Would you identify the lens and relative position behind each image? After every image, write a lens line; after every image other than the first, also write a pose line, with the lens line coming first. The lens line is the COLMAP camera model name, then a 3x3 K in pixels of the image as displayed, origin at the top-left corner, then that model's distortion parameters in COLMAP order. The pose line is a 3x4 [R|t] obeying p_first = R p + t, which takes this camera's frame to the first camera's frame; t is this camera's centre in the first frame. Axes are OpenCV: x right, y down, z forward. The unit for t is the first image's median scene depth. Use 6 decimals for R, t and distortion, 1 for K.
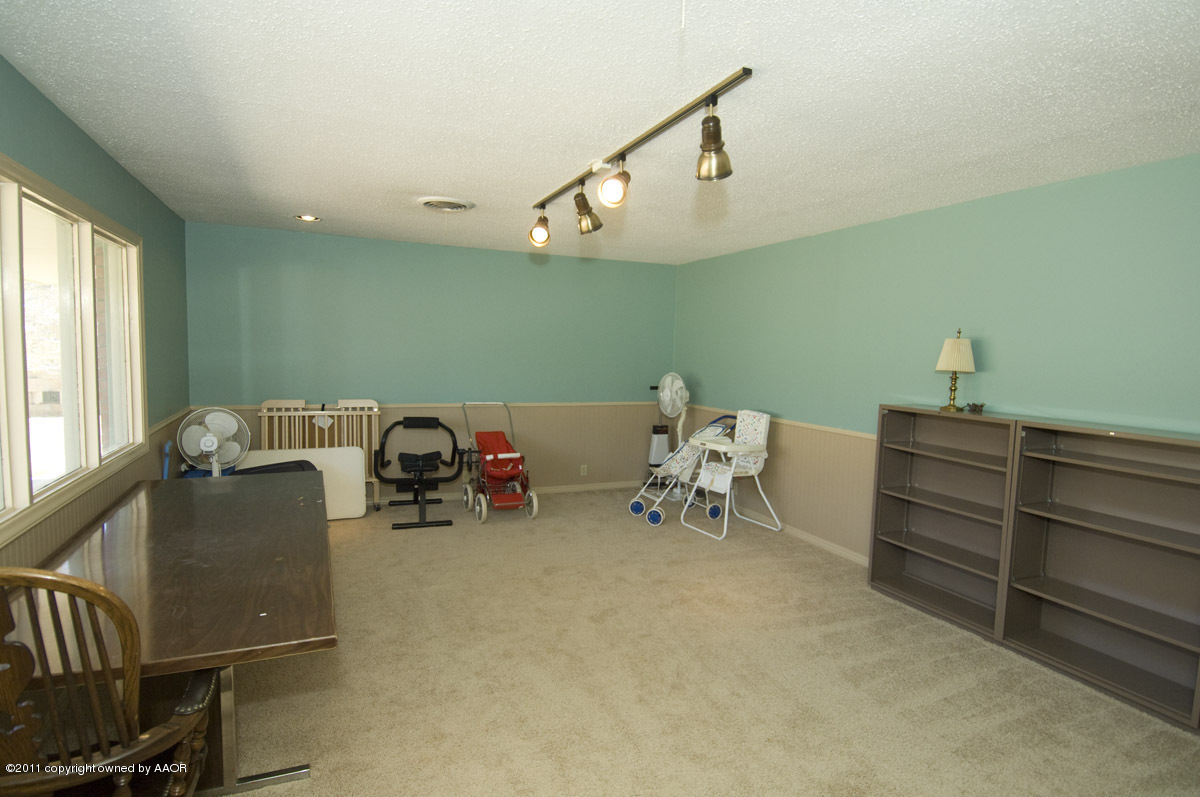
lens RADIAL K [[620.6, 0, 602.8], [0, 620.6, 402.7], [0, 0, 1]] dist [0.053725, -0.059306]
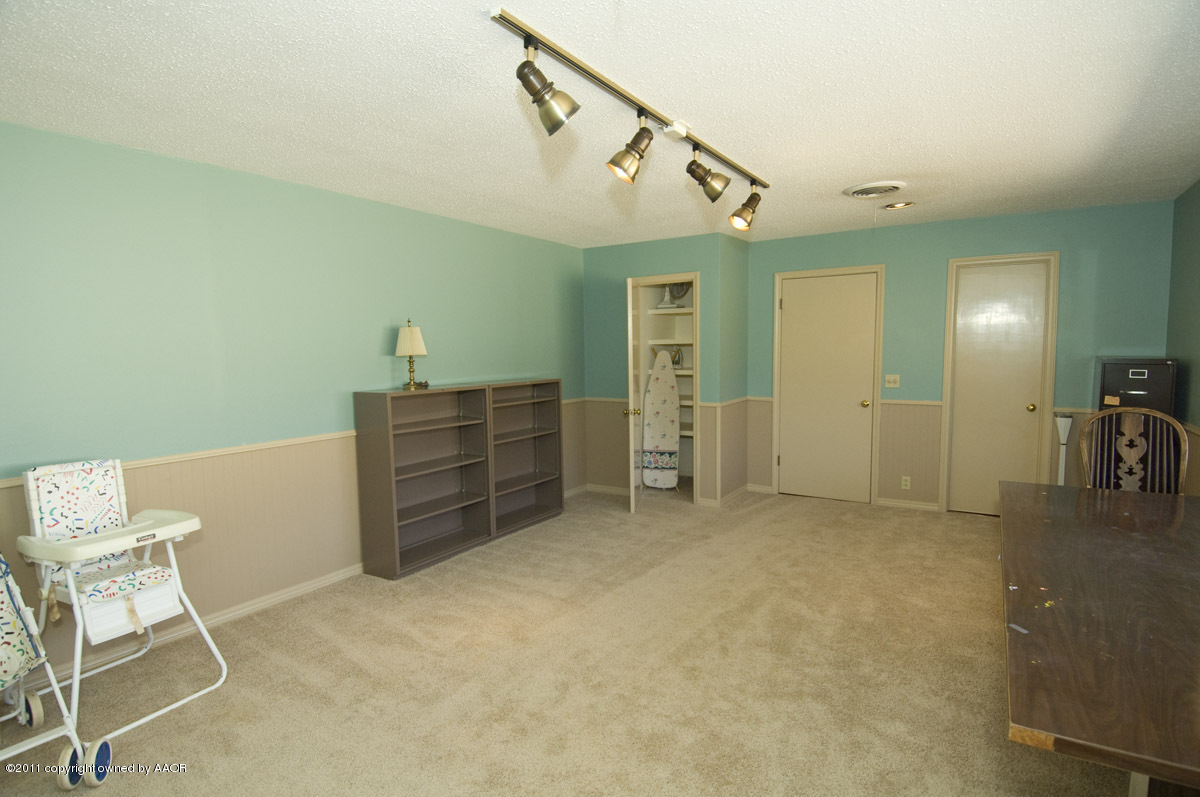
lens RADIAL K [[620.6, 0, 602.8], [0, 620.6, 402.7], [0, 0, 1]] dist [0.053725, -0.059306]
pose [[-0.556818, -0.085932, 0.826178, -0.603993], [0.077292, 0.984959, 0.154540, -0.116816], [-0.827031, 0.149908, -0.541801, 1.366141]]
